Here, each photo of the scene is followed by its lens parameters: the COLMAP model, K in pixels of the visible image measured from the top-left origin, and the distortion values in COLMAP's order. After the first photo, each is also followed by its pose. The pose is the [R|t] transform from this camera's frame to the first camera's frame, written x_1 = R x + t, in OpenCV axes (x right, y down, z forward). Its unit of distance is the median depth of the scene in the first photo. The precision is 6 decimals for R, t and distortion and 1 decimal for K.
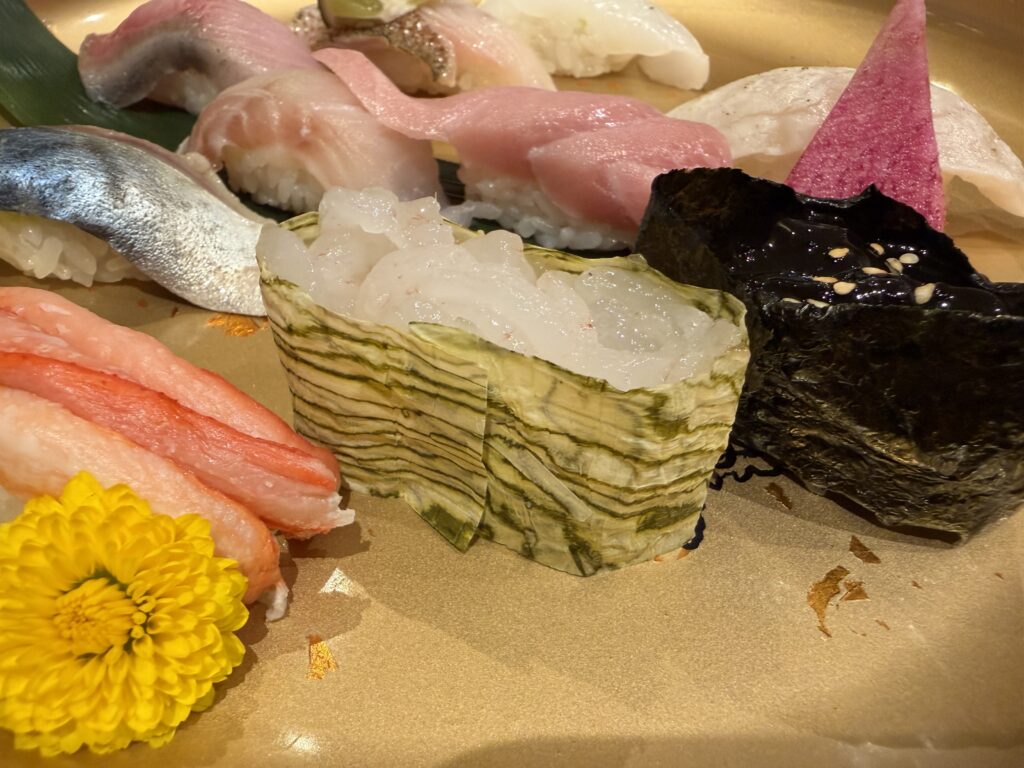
lens RADIAL K [[888.6, 0, 512.0], [0, 888.6, 384.0], [0, 0, 1]] dist [-0.000610, 0.007848]
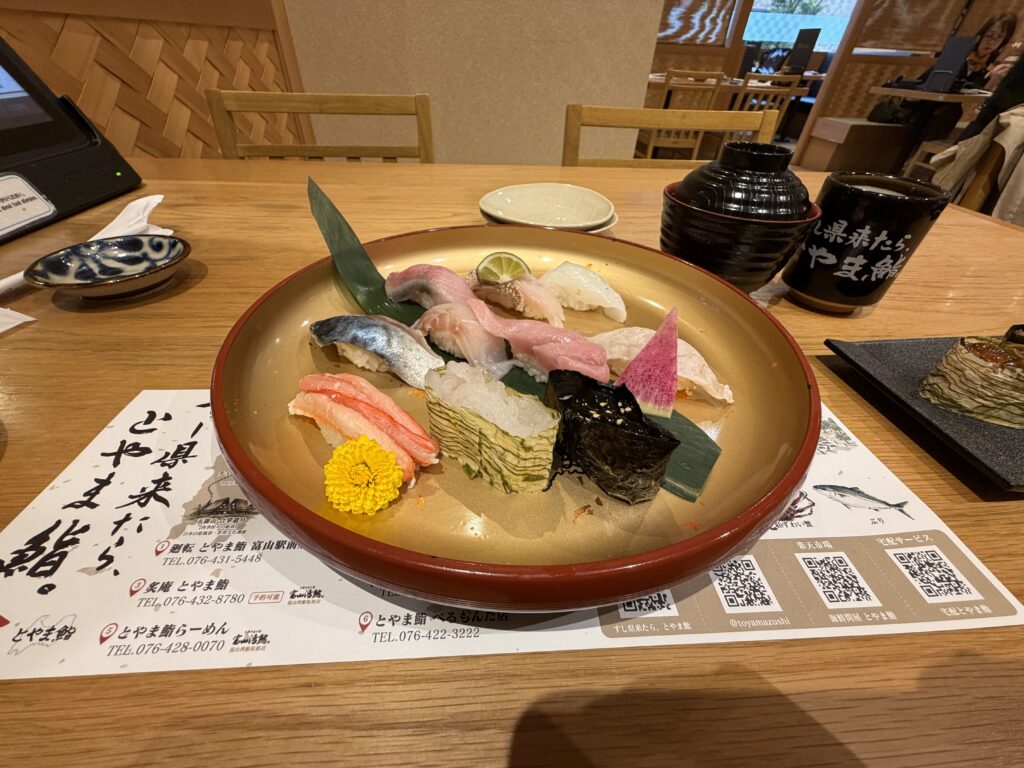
lens RADIAL K [[407.1, 0, 509.7], [0, 407.1, 386.0], [0, 0, 1]] dist [-0.000510, -0.000472]
pose [[0.982826, 0.147537, -0.110839, 0.197567], [-0.157655, 0.983491, -0.088832, -0.031605], [0.095903, 0.104781, 0.989860, -0.473706]]
